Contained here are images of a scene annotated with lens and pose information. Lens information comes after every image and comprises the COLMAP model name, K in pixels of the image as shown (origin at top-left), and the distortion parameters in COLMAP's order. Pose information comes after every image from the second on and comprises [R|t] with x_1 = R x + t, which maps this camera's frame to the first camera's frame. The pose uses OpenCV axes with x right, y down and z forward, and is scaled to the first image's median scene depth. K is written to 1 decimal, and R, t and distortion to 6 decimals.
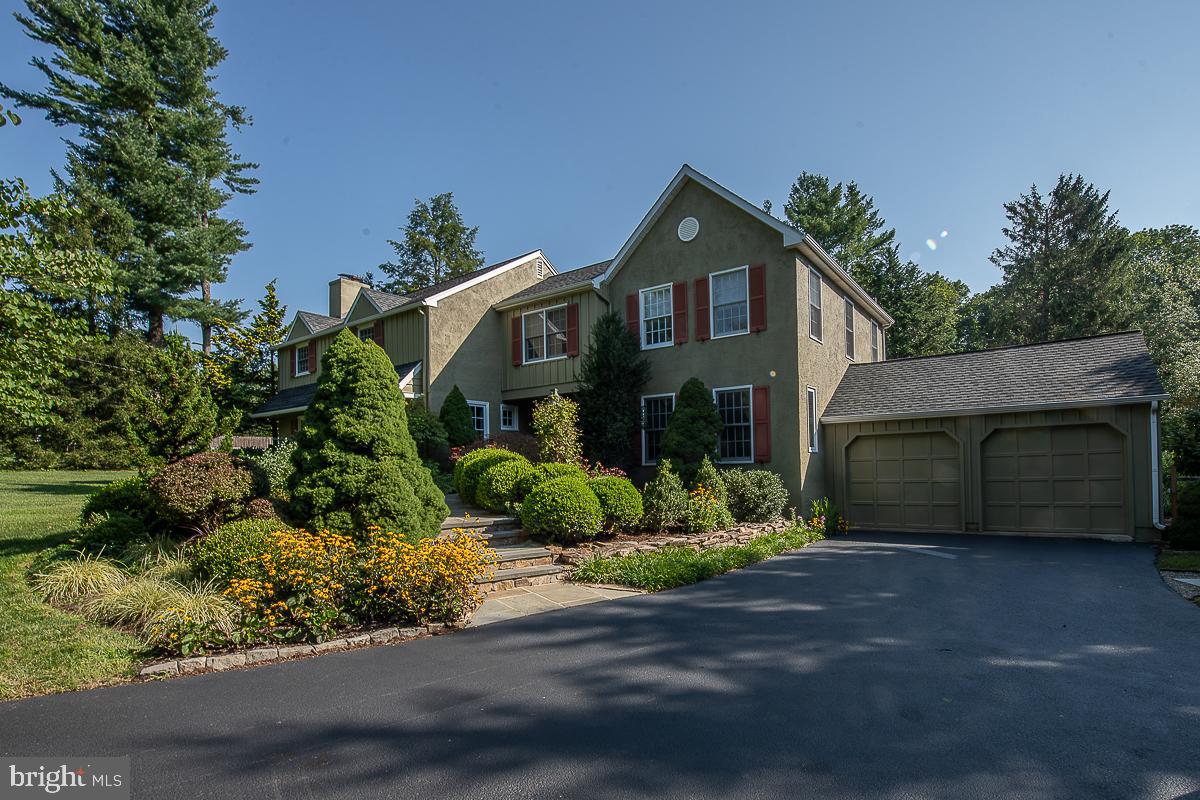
lens RADIAL K [[543.7, 0, 607.5], [0, 543.7, 446.7], [0, 0, 1]] dist [-0.016962, -0.001659]
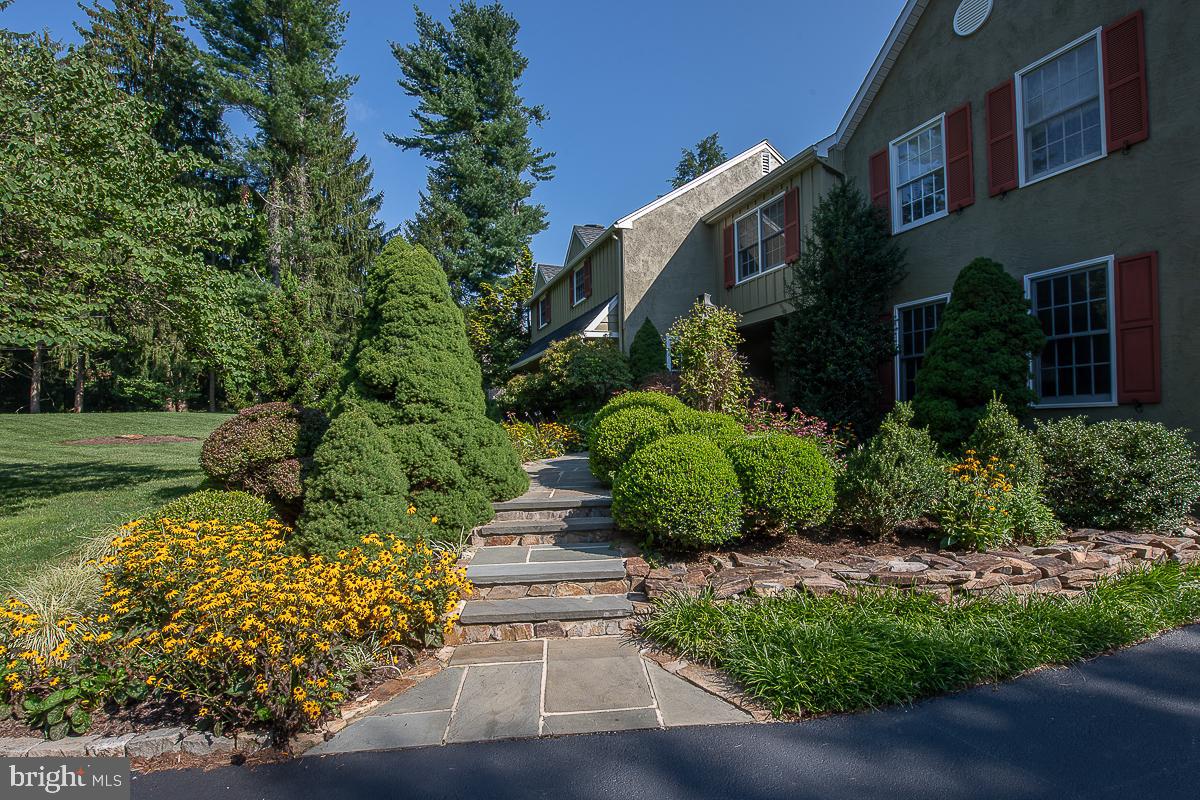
lens RADIAL K [[543.7, 0, 604.3], [0, 543.7, 416.0], [0, 0, 1]] dist [-0.016962, -0.001659]
pose [[0.872848, -0.004959, -0.487967, 0.087722], [0.025092, 0.999082, 0.034731, 0.009156], [0.487346, -0.042559, 0.872171, 0.305350]]
